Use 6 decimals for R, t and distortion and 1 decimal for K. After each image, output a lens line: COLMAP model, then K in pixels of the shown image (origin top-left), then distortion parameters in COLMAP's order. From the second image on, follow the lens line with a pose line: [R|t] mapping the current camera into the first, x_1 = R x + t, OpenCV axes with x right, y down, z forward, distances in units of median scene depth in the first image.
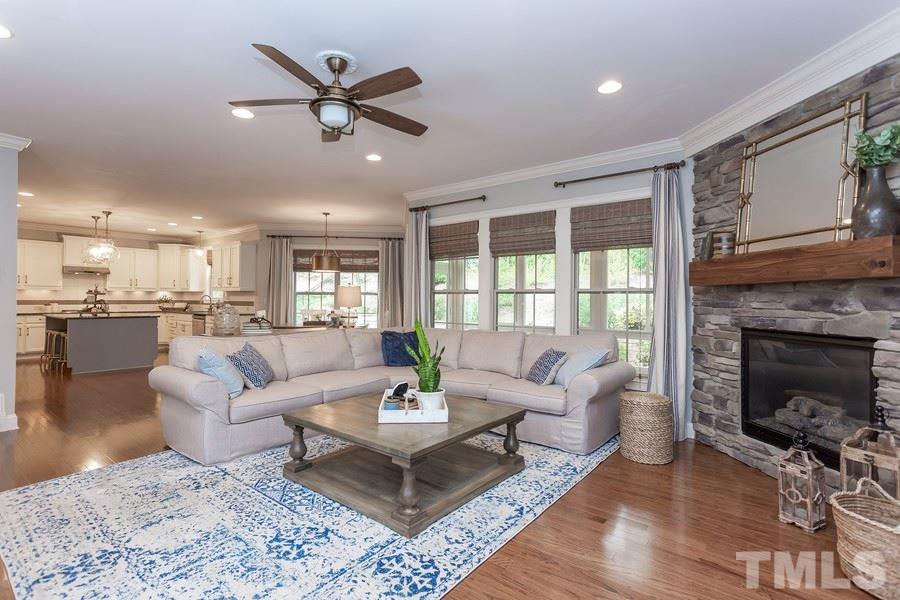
lens RADIAL K [[434.6, 0, 451.4], [0, 434.6, 294.9], [0, 0, 1]] dist [0.005061, 0.000754]
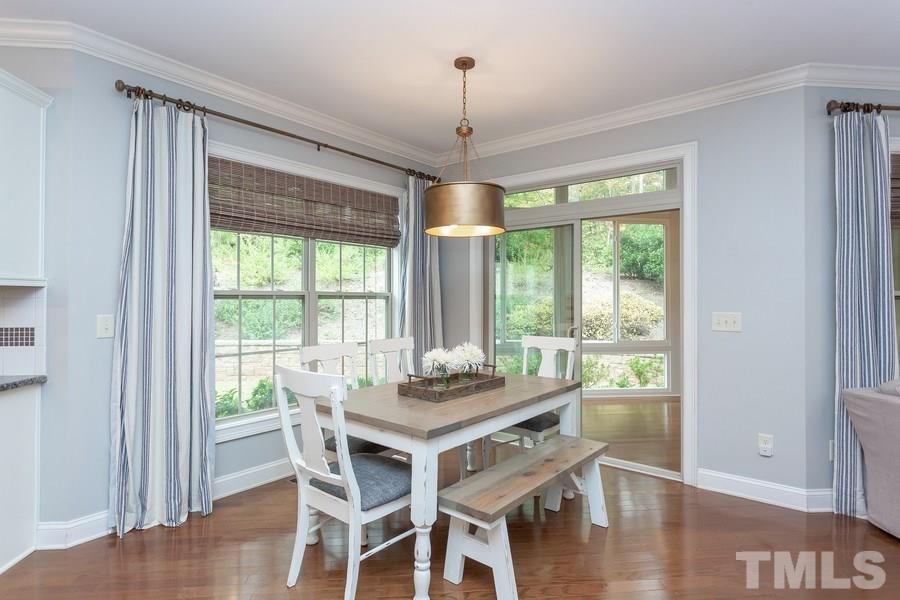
lens RADIAL K [[474.1, 0, 450.0], [0, 474.1, 300.0], [0, 0, 1]] dist [-0.002533, -0.000915]
pose [[0.712759, -0.008707, 0.701355, -0.467052], [-0.002492, 0.999885, 0.014945, -0.006115], [-0.701405, -0.012400, 0.712655, 0.622014]]
